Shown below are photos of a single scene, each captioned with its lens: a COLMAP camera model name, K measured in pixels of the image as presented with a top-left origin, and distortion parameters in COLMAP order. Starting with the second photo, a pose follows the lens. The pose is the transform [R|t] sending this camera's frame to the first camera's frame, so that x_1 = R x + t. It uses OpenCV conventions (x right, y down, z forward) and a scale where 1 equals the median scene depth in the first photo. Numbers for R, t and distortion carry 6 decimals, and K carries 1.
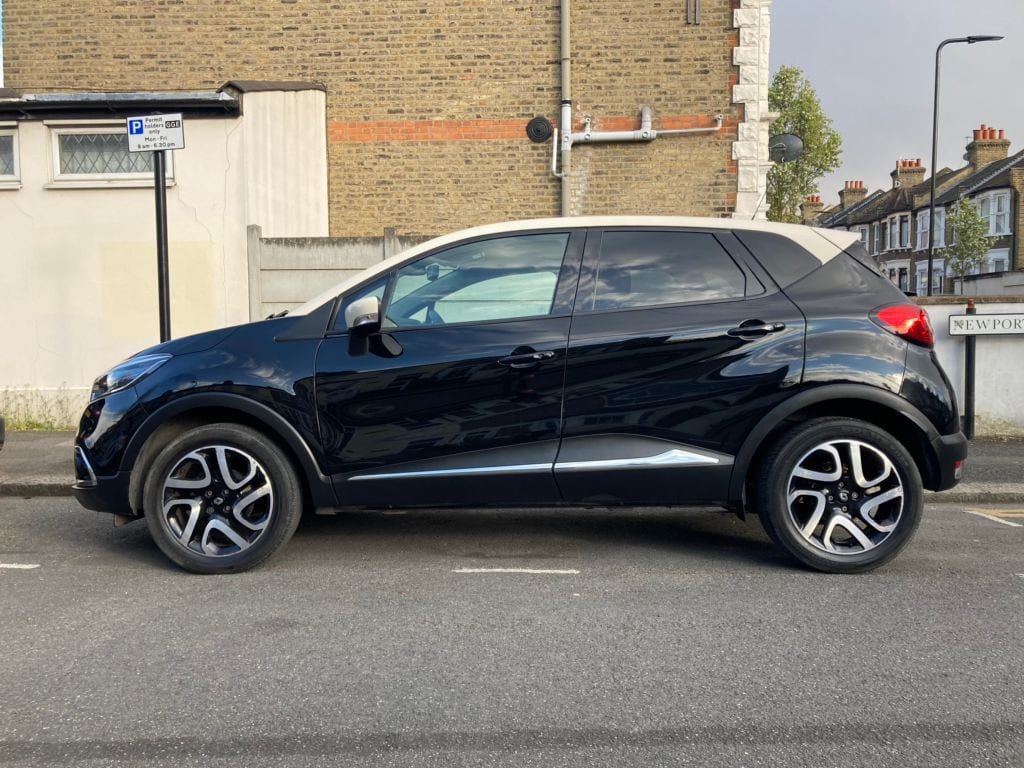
lens RADIAL K [[849.5, 0, 493.3], [0, 849.5, 382.7], [0, 0, 1]] dist [0.015045, 0.003702]
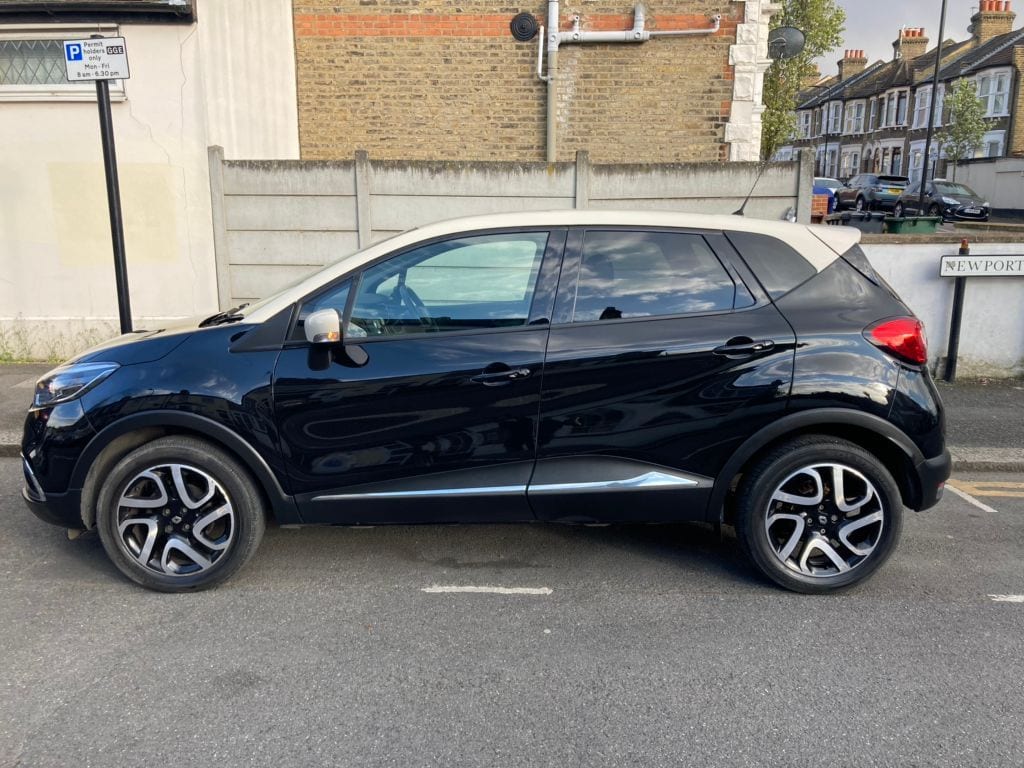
lens RADIAL K [[850.4, 0, 505.6], [0, 850.4, 381.2], [0, 0, 1]] dist [0.016926, -0.009800]
pose [[0.999462, 0.003957, 0.032564, 0.005236], [-0.008914, 0.988104, 0.153531, -0.059783], [-0.031569, -0.153739, 0.987607, 0.024463]]
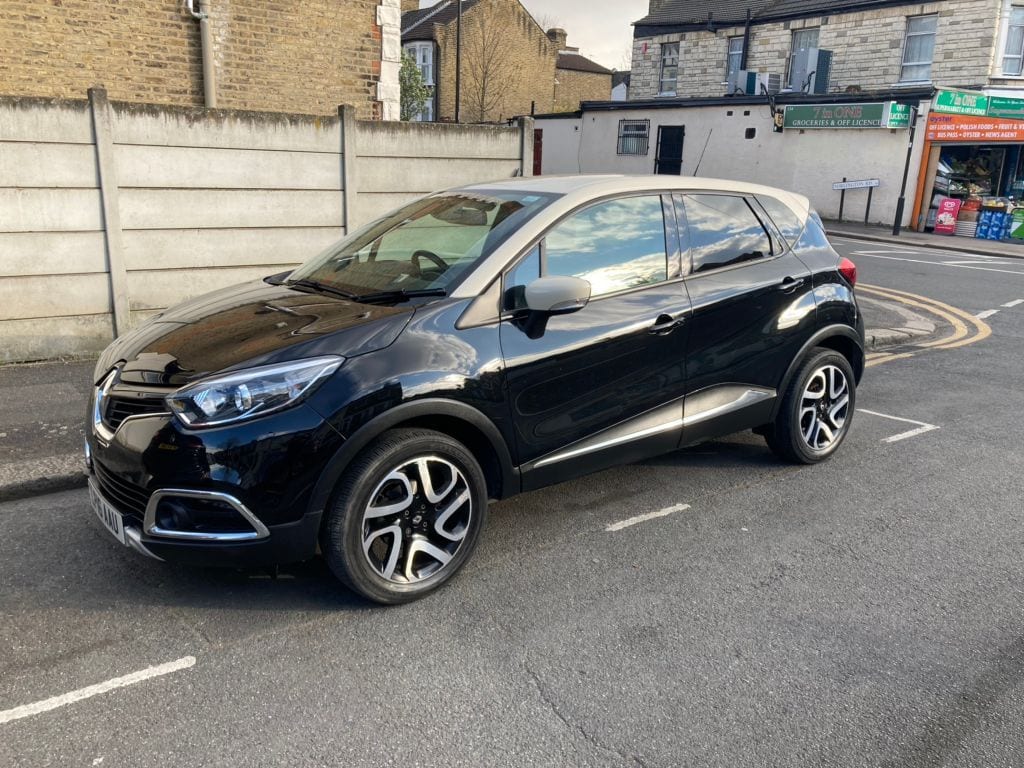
lens RADIAL K [[847.6, 0, 507.9], [0, 847.6, 388.3], [0, 0, 1]] dist [0.012486, 0.002664]
pose [[0.758996, -0.138924, 0.636102, -0.283772], [0.000667, 0.977137, 0.212609, -0.063278], [-0.651095, -0.160945, 0.741735, 0.116893]]
